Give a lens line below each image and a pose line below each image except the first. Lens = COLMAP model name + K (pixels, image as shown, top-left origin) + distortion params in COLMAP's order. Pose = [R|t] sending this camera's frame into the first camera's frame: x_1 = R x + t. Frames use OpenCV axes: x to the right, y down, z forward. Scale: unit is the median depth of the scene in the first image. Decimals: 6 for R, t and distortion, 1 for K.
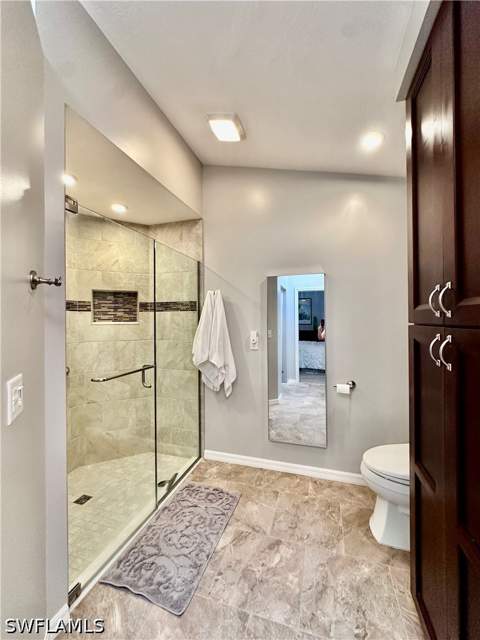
lens RADIAL K [[256.6, 0, 240.0], [0, 256.6, 320.0], [0, 0, 1]] dist [0.001212, 0.000746]
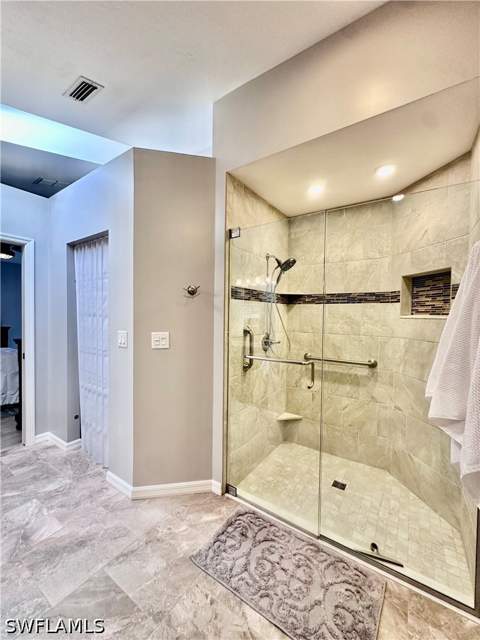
lens RADIAL K [[256.6, 0, 240.0], [0, 256.6, 320.0], [0, 0, 1]] dist [0.001212, 0.000746]
pose [[-0.277546, 0.022394, -0.960451, 0.475970], [-0.007791, 0.999643, 0.025559, 0.008926], [0.960681, 0.014577, -0.277272, 0.884922]]
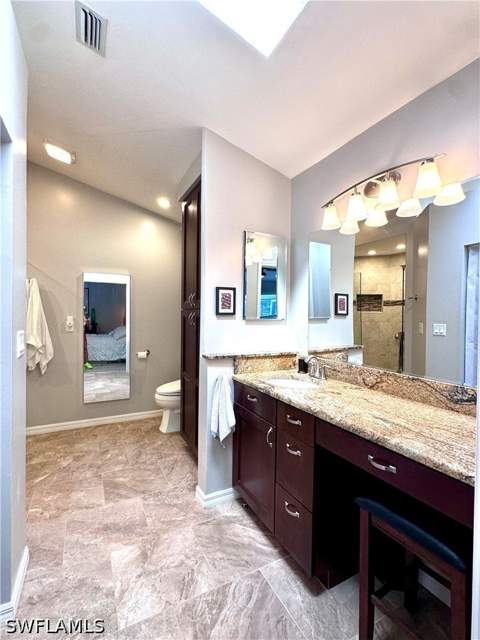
lens RADIAL K [[299.0, 0, 240.0], [0, 299.0, 320.0], [0, 0, 1]] dist [-0.001152, -0.000095]
pose [[0.703865, 0.006651, 0.710303, -0.434036], [-0.018680, 0.999784, 0.009149, 0.038426], [-0.710088, -0.019708, 0.703837, -0.620187]]
